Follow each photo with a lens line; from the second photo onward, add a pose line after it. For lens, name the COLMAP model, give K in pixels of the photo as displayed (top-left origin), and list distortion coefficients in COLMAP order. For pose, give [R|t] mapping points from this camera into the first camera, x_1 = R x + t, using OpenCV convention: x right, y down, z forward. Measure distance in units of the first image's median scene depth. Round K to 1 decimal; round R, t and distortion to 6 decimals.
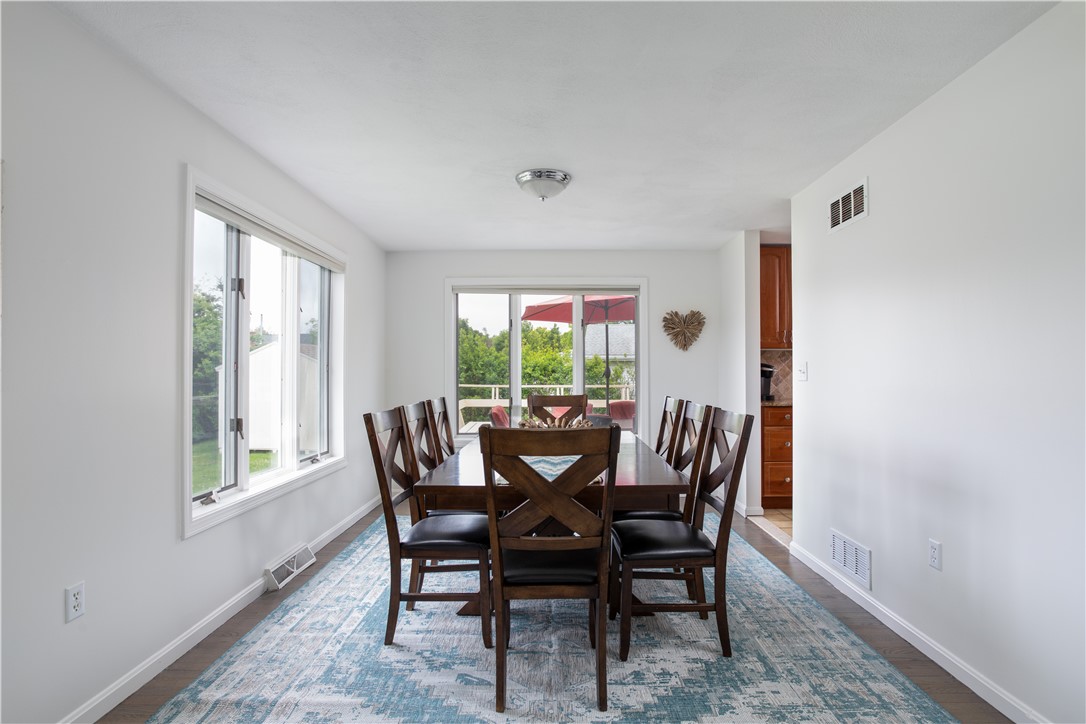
lens RADIAL K [[576.3, 0, 546.3], [0, 576.3, 368.9], [0, 0, 1]] dist [0.004912, 0.000144]
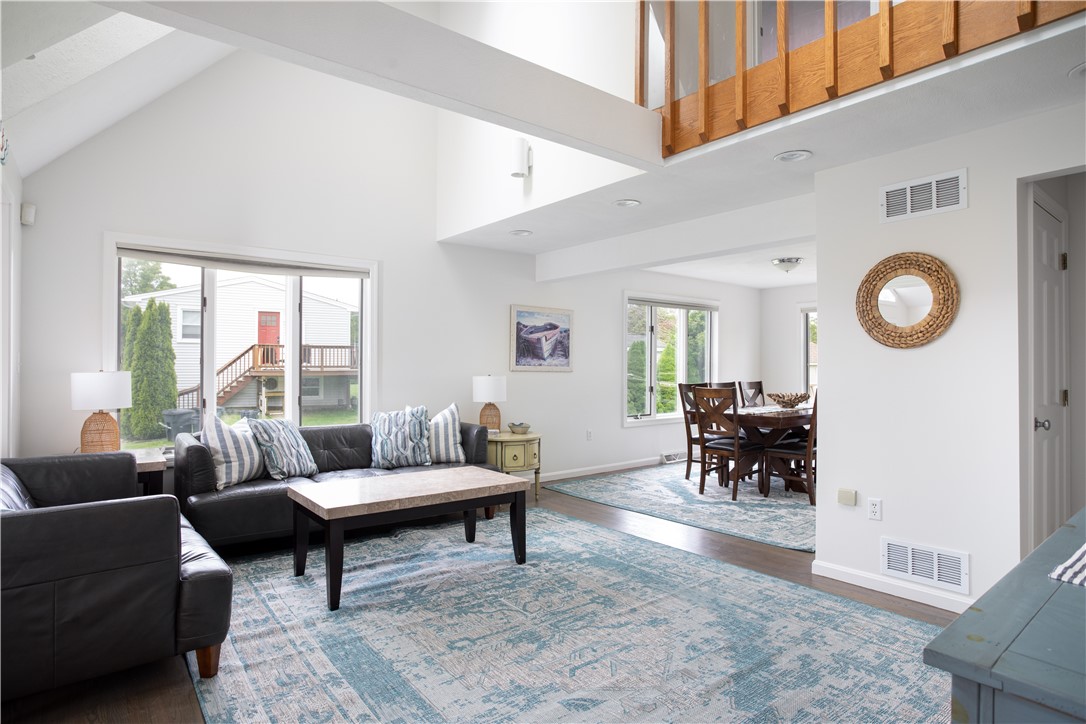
lens RADIAL K [[581.5, 0, 543.0], [0, 581.5, 361.8], [0, 0, 1]] dist [-0.005489, -0.001306]
pose [[0.647330, 0.001546, -0.762208, 0.946240], [-0.000284, 0.999998, 0.001787, -0.015587], [0.762210, -0.000941, 0.647330, -0.824248]]
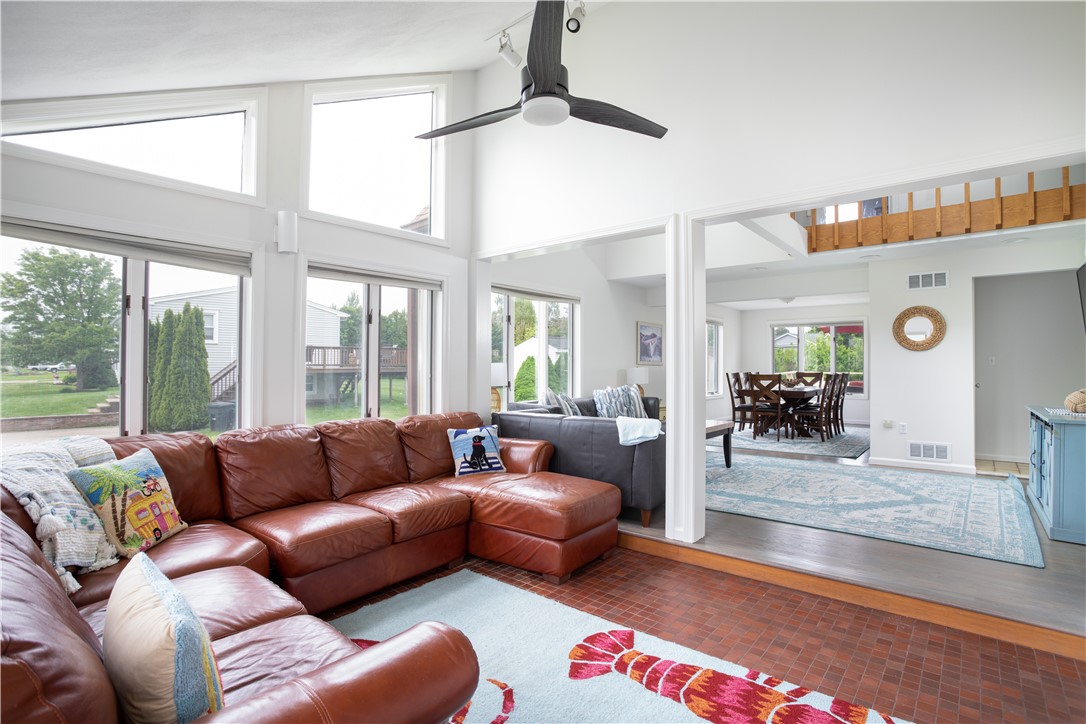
lens RADIAL K [[538.3, 0, 542.1], [0, 538.3, 360.4], [0, 0, 1]] dist [-0.000838, 0.000506]
pose [[0.801276, -0.001036, -0.598294, 0.670130], [-0.000139, 0.999998, -0.001917, 0.000453], [0.598295, 0.001619, 0.801274, -2.059852]]
